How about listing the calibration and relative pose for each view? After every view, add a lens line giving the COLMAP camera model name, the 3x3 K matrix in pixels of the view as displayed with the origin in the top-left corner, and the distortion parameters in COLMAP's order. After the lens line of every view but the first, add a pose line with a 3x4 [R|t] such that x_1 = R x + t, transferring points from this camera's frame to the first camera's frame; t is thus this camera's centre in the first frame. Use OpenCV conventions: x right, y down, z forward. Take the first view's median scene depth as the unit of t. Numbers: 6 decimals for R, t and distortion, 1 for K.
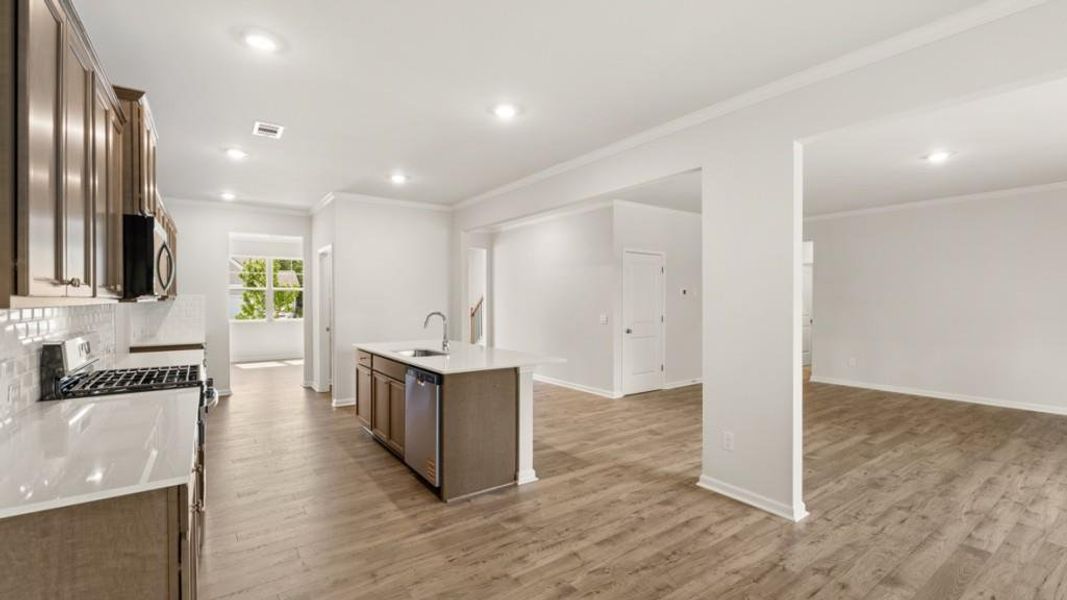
lens RADIAL K [[459.5, 0, 530.1], [0, 459.5, 312.8], [0, 0, 1]] dist [-0.002943, -0.000182]
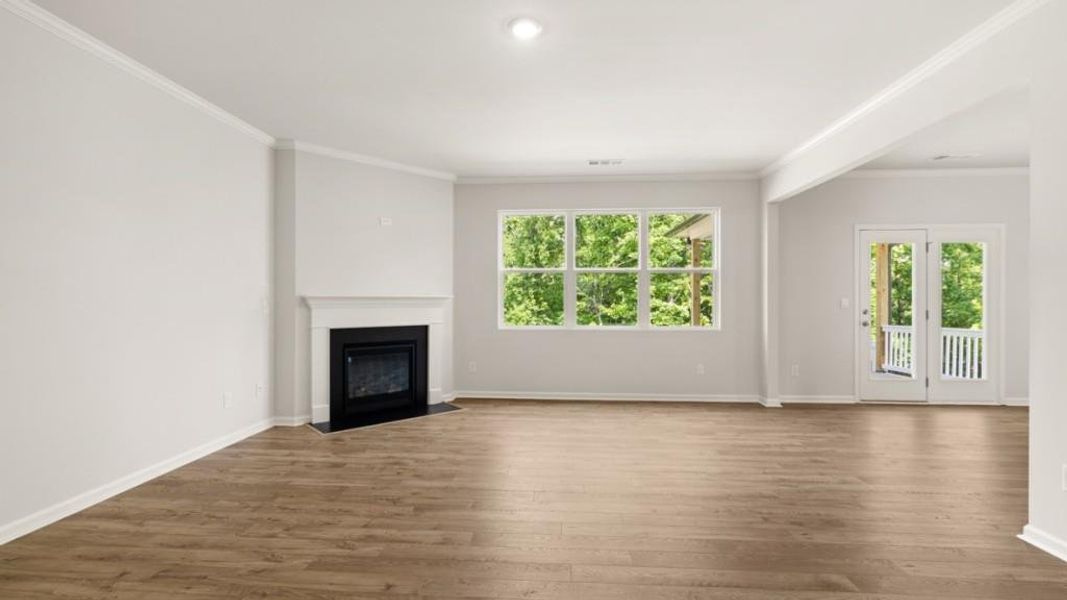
lens RADIAL K [[463.3, 0, 533.5], [0, 463.3, 300.0], [0, 0, 1]] dist [-0.000785, 0.000010]
pose [[-0.780302, 0.001512, 0.625402, 0.725825], [0.019754, 0.999558, 0.022231, -0.010220], [-0.625091, 0.029701, -0.779986, 2.047871]]
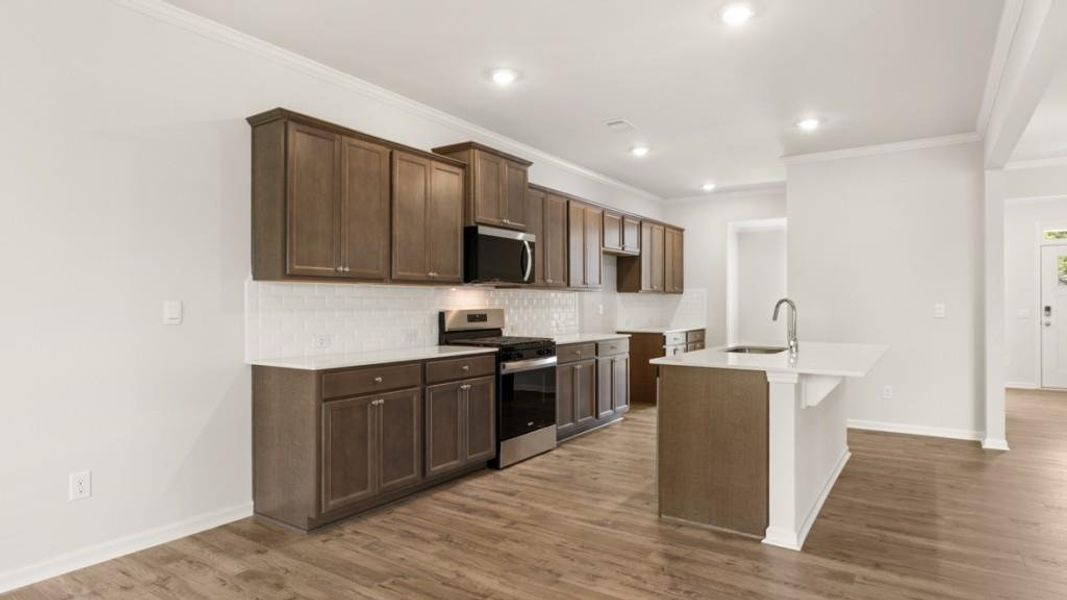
lens RADIAL K [[588.9, 0, 533.5], [0, 588.9, 300.0], [0, 0, 1]] dist [-0.001159, -0.000545]
pose [[0.354982, -0.003556, -0.934866, 0.754619], [-0.029419, 0.999455, -0.014973, 0.037490], [0.934410, 0.032818, 0.354684, 0.390648]]
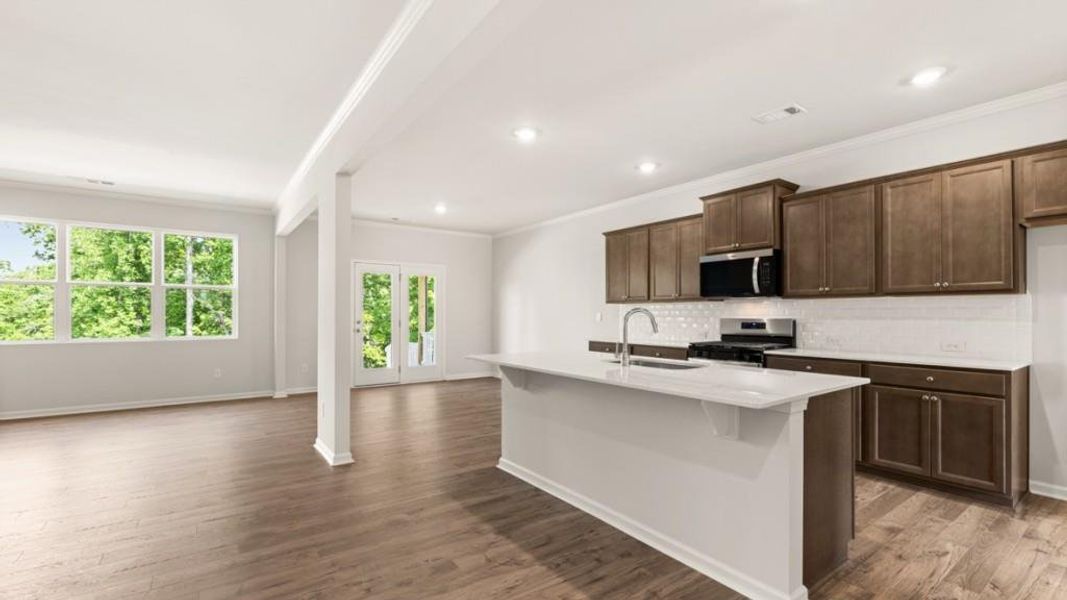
lens RADIAL K [[459.5, 0, 530.1], [0, 459.5, 312.8], [0, 0, 1]] dist [-0.002943, -0.000182]
pose [[-0.999967, 0.000130, -0.008173, -0.058124], [-0.000100, 0.999605, 0.028111, -0.017900], [0.008173, 0.028110, -0.999571, 2.319976]]
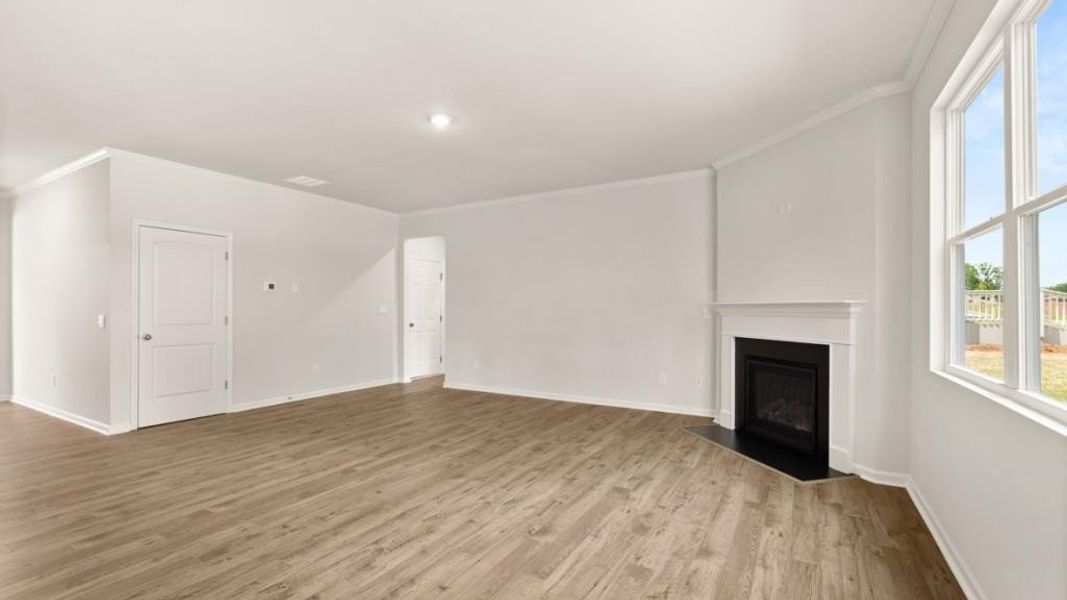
lens RADIAL K [[463.3, 0, 533.5], [0, 463.3, 300.0], [0, 0, 1]] dist [-0.000785, 0.000010]
pose [[0.908475, 0.009378, 0.417834, 0.974816], [0.010445, 0.998926, -0.045131, 0.046134], [-0.417809, 0.045365, 0.907402, 0.193162]]
